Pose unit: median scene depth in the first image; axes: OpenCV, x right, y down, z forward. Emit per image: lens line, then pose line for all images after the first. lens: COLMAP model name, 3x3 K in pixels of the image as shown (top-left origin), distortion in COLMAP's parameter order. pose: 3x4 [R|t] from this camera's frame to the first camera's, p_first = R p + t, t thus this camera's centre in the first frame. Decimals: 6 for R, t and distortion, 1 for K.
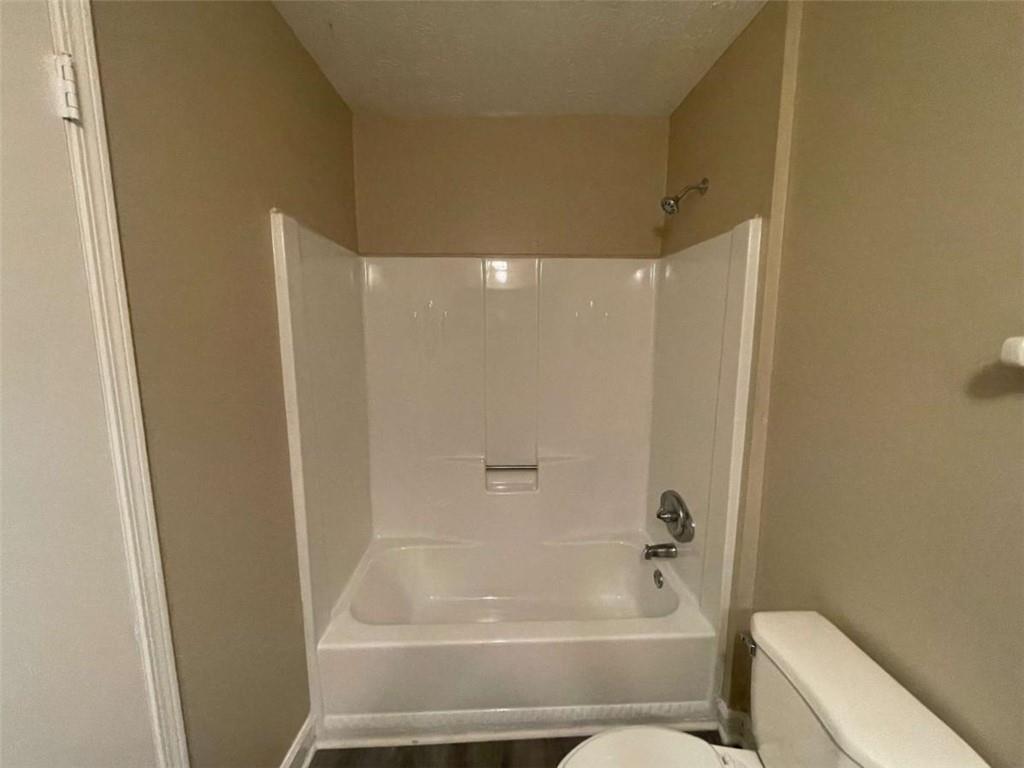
lens RADIAL K [[417.3, 0, 511.7], [0, 417.3, 383.3], [0, 0, 1]] dist [-0.000780, -0.000471]
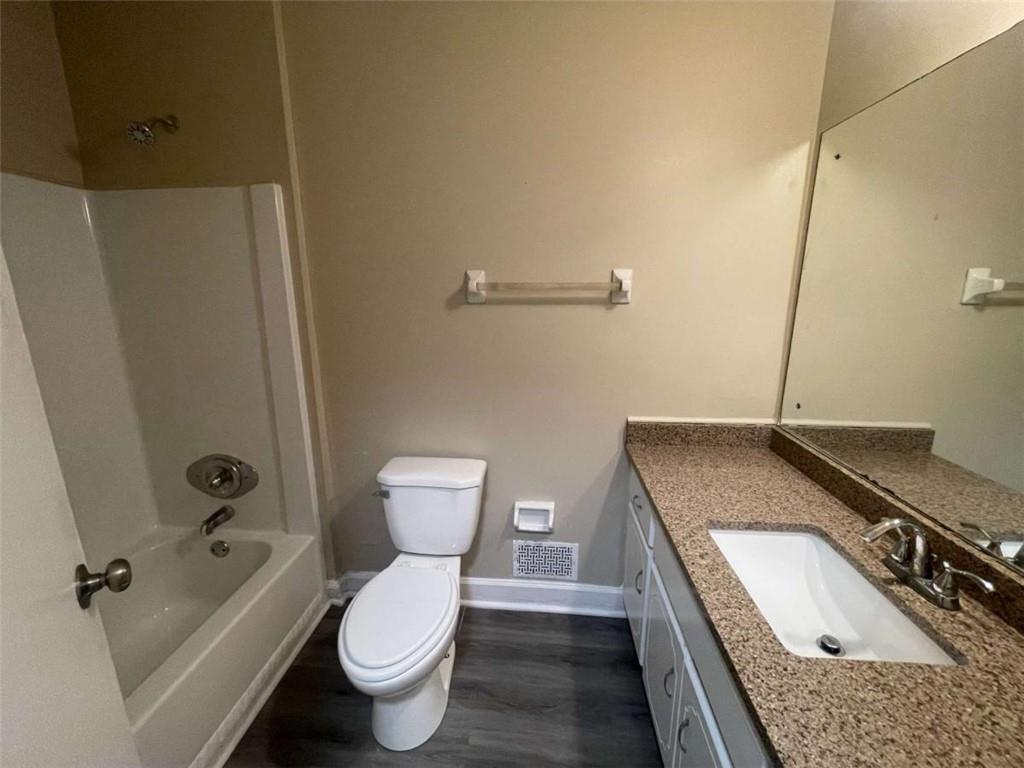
lens RADIAL K [[417.3, 0, 511.7], [0, 417.3, 383.3], [0, 0, 1]] dist [-0.000780, -0.000471]
pose [[0.143810, -0.230703, 0.962338, -0.395848], [0.149061, 0.966401, 0.209401, 0.003110], [-0.978315, 0.113334, 0.173367, 0.144202]]
